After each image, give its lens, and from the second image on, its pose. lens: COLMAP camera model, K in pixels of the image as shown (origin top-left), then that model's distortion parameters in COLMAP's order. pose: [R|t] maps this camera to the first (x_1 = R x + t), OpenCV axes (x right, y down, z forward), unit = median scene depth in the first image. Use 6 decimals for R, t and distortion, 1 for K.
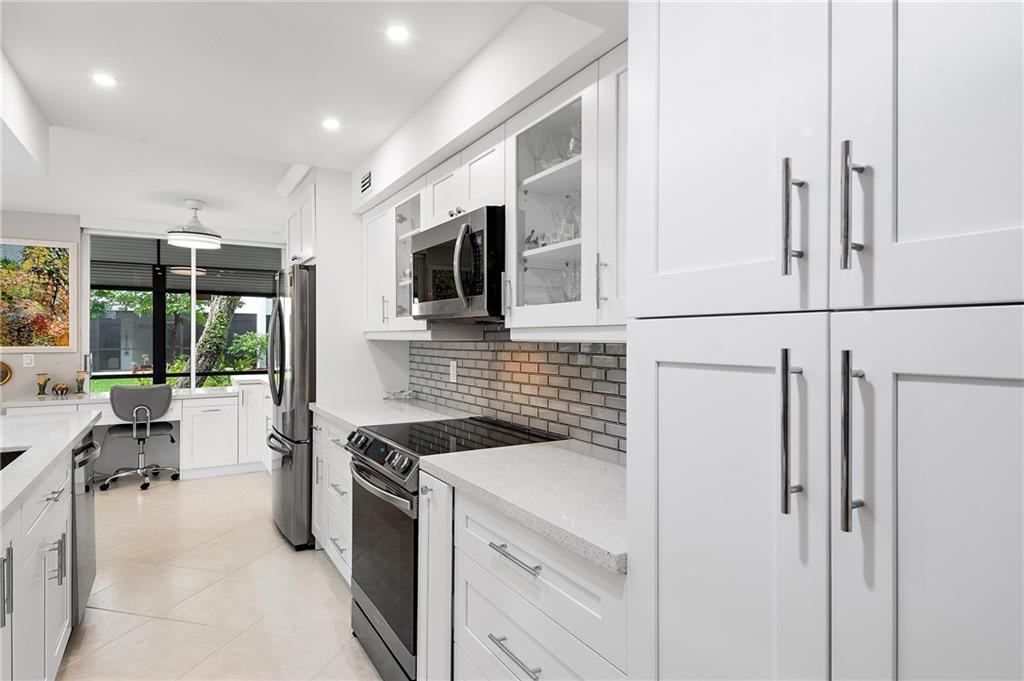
lens RADIAL K [[562.8, 0, 512.0], [0, 562.8, 340.5], [0, 0, 1]] dist [0.042365, -0.031172]
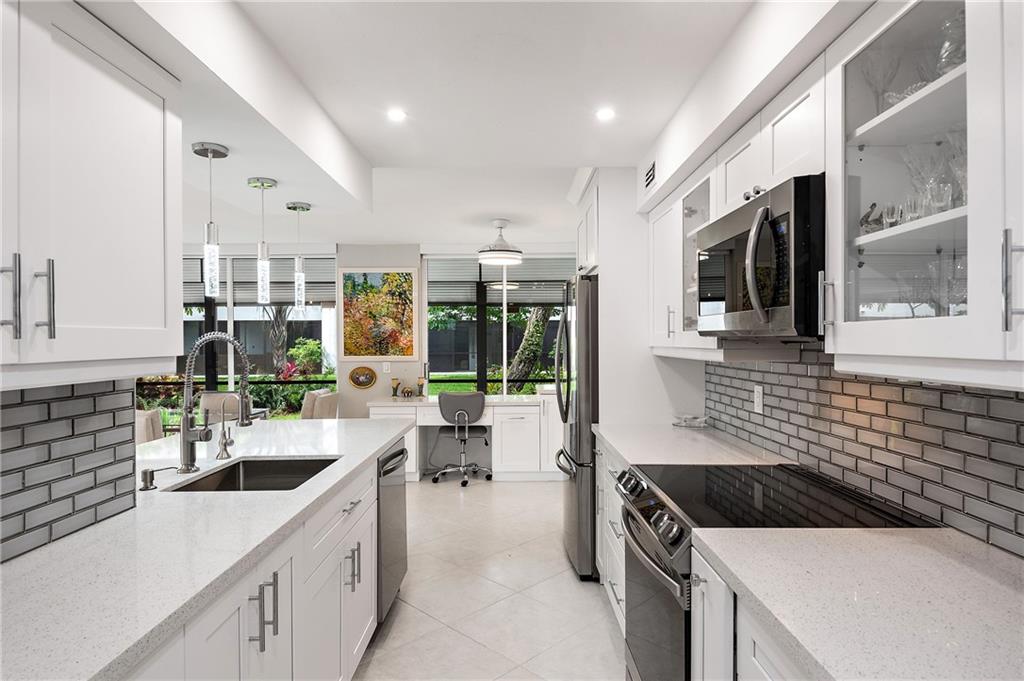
lens RADIAL K [[577.4, 0, 509.6], [0, 577.4, 345.1], [0, 0, 1]] dist [0.033302, -0.036057]
pose [[0.857047, -0.001289, -0.515236, 0.014933], [0.002483, 0.999996, 0.001628, -0.022627], [0.515232, -0.002674, 0.857047, 0.136706]]
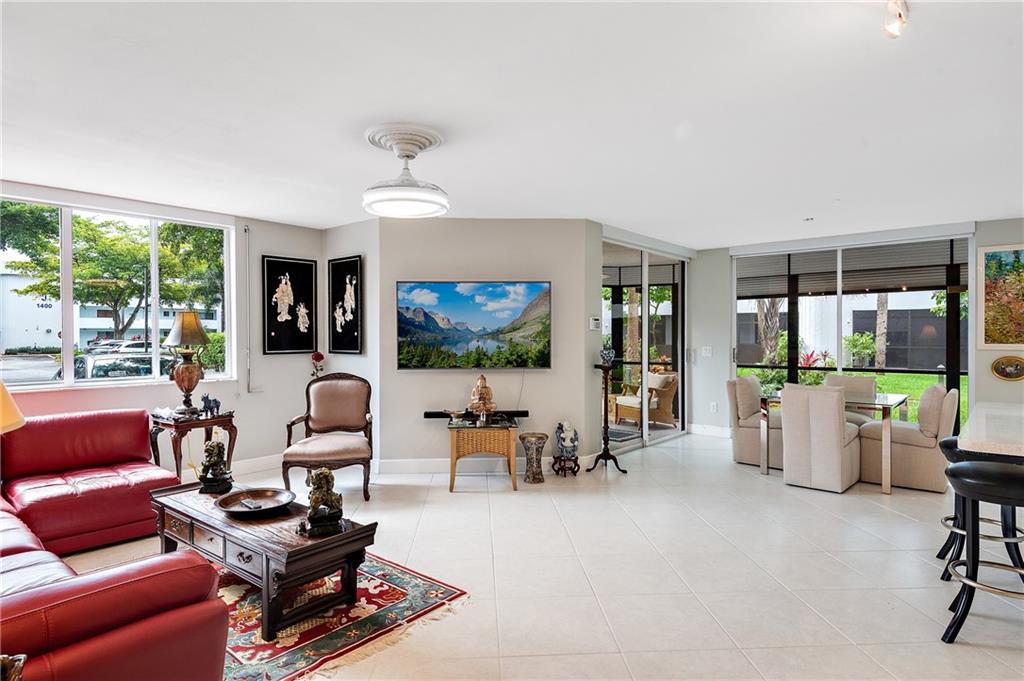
lens RADIAL K [[562.8, 0, 512.0], [0, 562.8, 340.5], [0, 0, 1]] dist [0.042365, -0.031172]
pose [[0.316384, 0.008234, -0.948596, -0.274030], [-0.004926, 0.999963, 0.007036, 0.001164], [0.948618, 0.002446, 0.316413, -0.422051]]
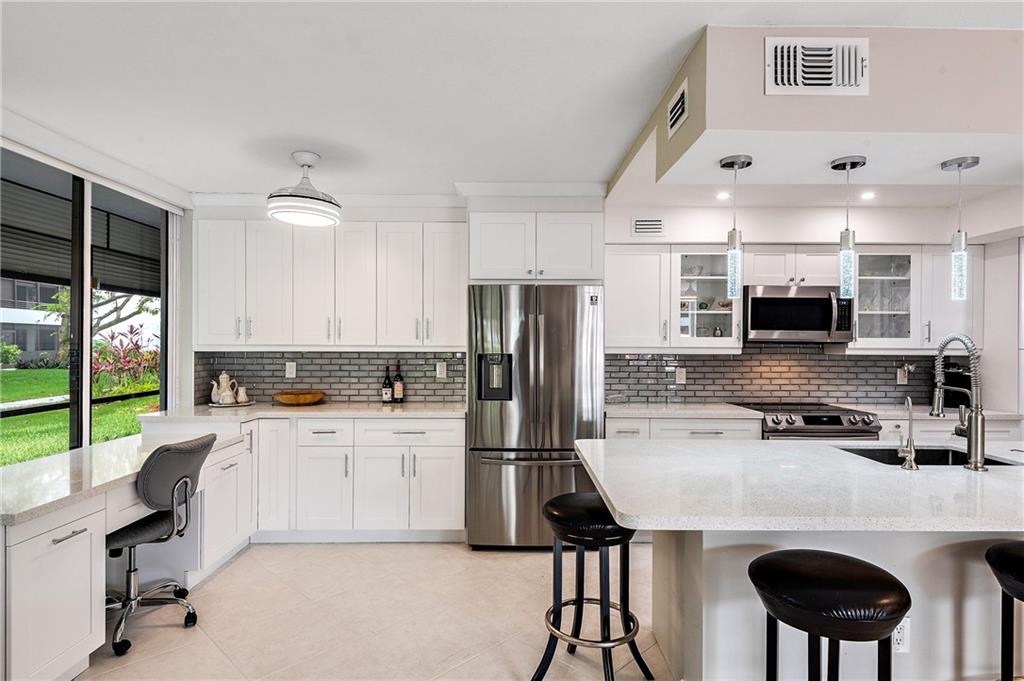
lens RADIAL K [[562.8, 0, 512.0], [0, 562.8, 340.5], [0, 0, 1]] dist [0.042365, -0.031172]
pose [[0.507083, 0.004947, 0.861883, -1.550980], [-0.000631, 0.999985, -0.005368, -0.024519], [-0.861897, 0.002179, 0.507079, 0.668717]]
